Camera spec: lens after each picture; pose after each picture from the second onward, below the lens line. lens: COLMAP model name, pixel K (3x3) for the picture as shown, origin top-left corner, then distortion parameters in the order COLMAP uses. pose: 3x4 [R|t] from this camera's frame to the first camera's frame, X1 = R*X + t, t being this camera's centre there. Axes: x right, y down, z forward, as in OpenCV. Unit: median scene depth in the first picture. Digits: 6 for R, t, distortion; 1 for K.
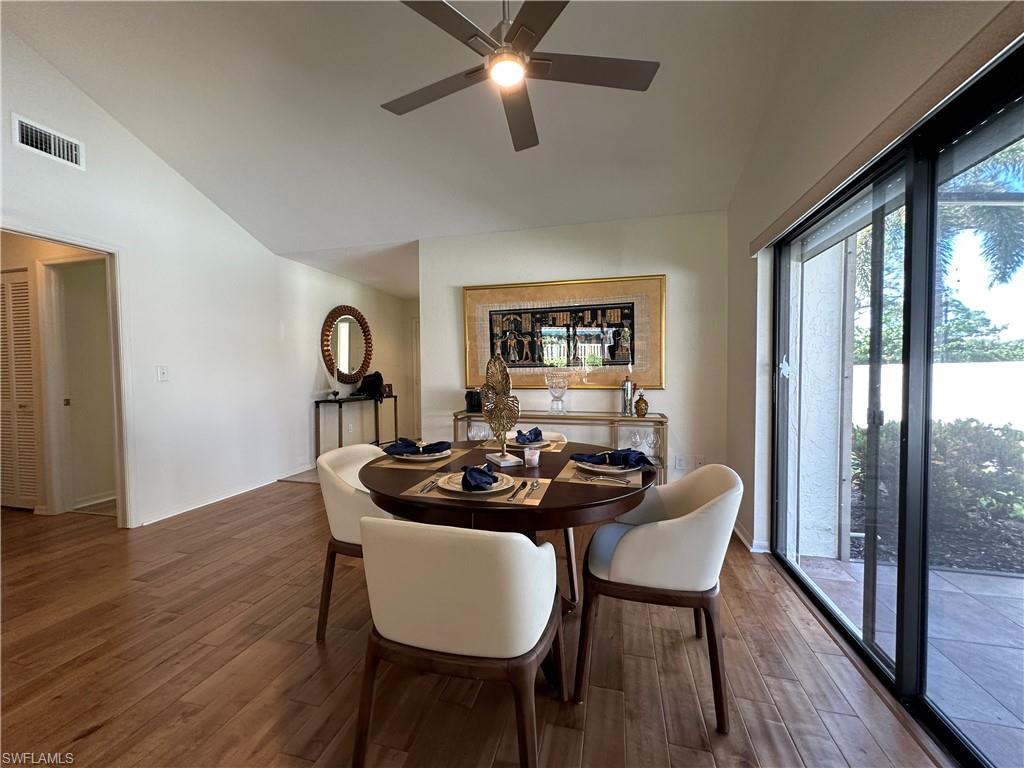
lens RADIAL K [[408.3, 0, 512.0], [0, 408.3, 384.0], [0, 0, 1]] dist [0.000653, -0.000015]
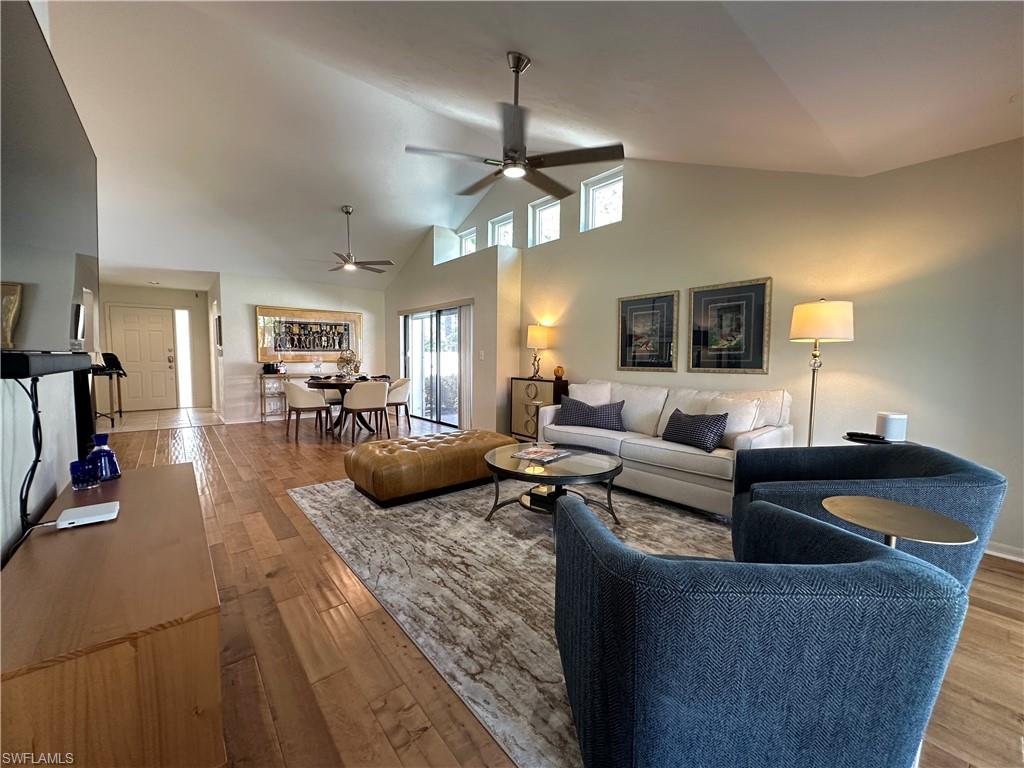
lens RADIAL K [[406.2, 0, 512.2], [0, 406.2, 381.9], [0, 0, 1]] dist [0.000719, 0.000110]
pose [[0.591049, -0.039335, 0.805676, -0.970509], [0.010762, 0.999106, 0.040883, 0.039621], [-0.806564, -0.015493, 0.590944, -1.042067]]
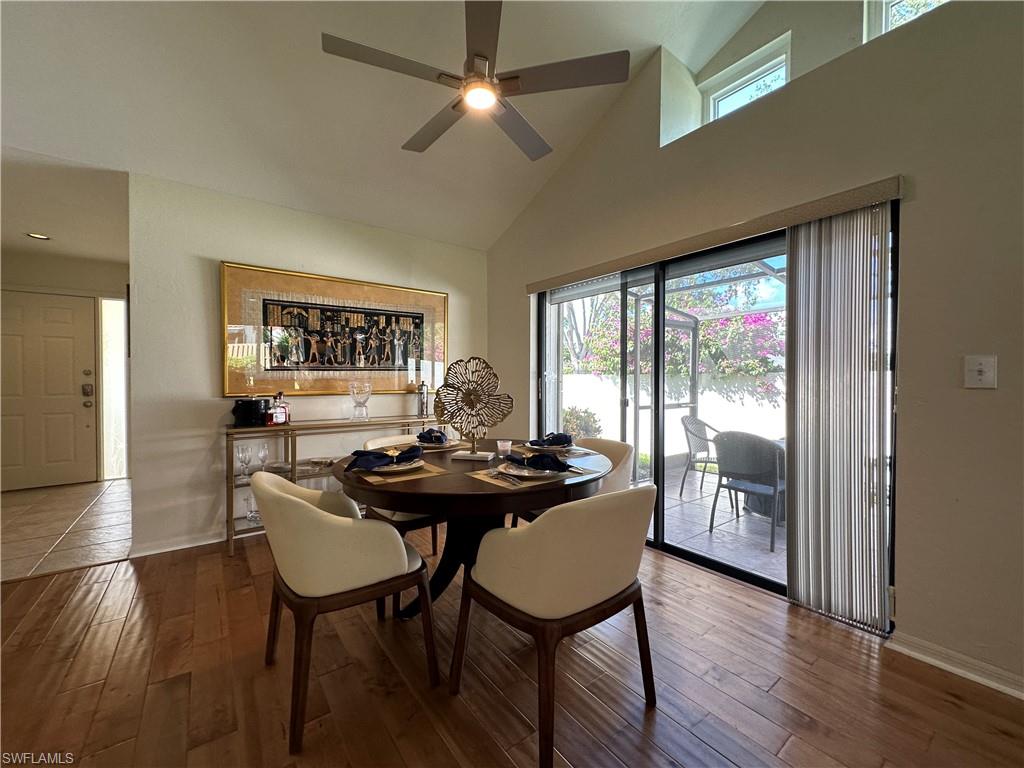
lens RADIAL K [[406.2, 0, 512.2], [0, 406.2, 381.9], [0, 0, 1]] dist [0.000719, 0.000110]
pose [[0.629789, 0.003469, 0.776758, -0.385116], [0.018993, 0.999622, -0.019863, 0.008951], [-0.776534, 0.027263, 0.629486, 0.131709]]
